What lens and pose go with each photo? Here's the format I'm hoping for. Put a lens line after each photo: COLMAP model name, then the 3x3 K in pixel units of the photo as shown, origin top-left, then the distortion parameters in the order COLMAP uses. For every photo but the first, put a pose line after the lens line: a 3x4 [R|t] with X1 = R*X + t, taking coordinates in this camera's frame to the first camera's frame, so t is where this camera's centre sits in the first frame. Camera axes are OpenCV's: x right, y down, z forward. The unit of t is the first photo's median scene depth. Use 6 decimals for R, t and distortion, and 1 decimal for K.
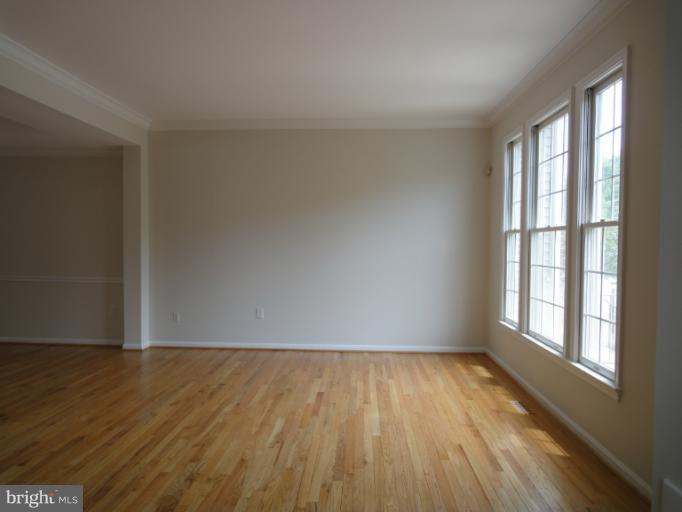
lens RADIAL K [[457.9, 0, 341.0], [0, 457.9, 256.0], [0, 0, 1]] dist [-0.004376, 0.001362]
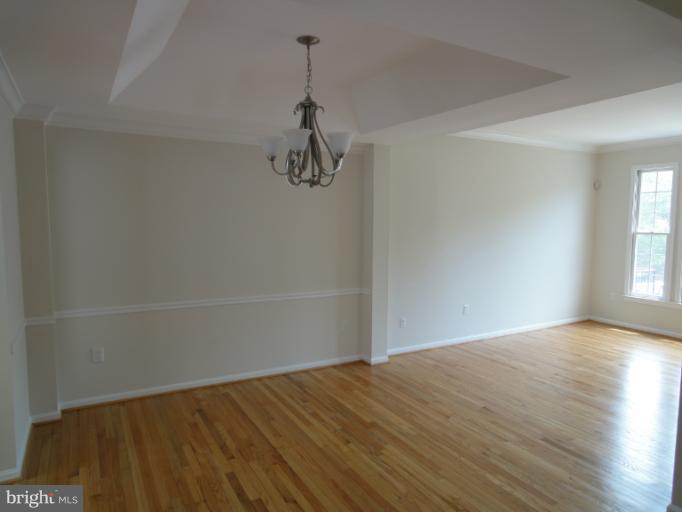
lens RADIAL K [[457.9, 0, 341.0], [0, 457.9, 256.0], [0, 0, 1]] dist [-0.004376, 0.001362]
pose [[0.842225, -0.053635, 0.536452, -1.046303], [0.015609, 0.997048, 0.075180, -0.091958], [-0.538901, -0.054945, 0.840575, 0.259159]]
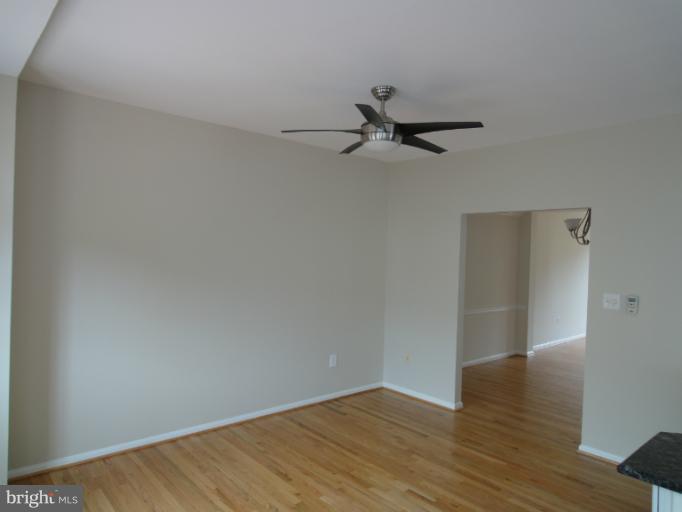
lens RADIAL K [[457.9, 0, 341.0], [0, 457.9, 256.0], [0, 0, 1]] dist [-0.004376, 0.001362]
pose [[0.686391, 0.015314, 0.727071, -1.985127], [0.016657, 0.999185, -0.036771, -0.070404], [-0.727041, 0.037351, 0.685577, 0.431736]]
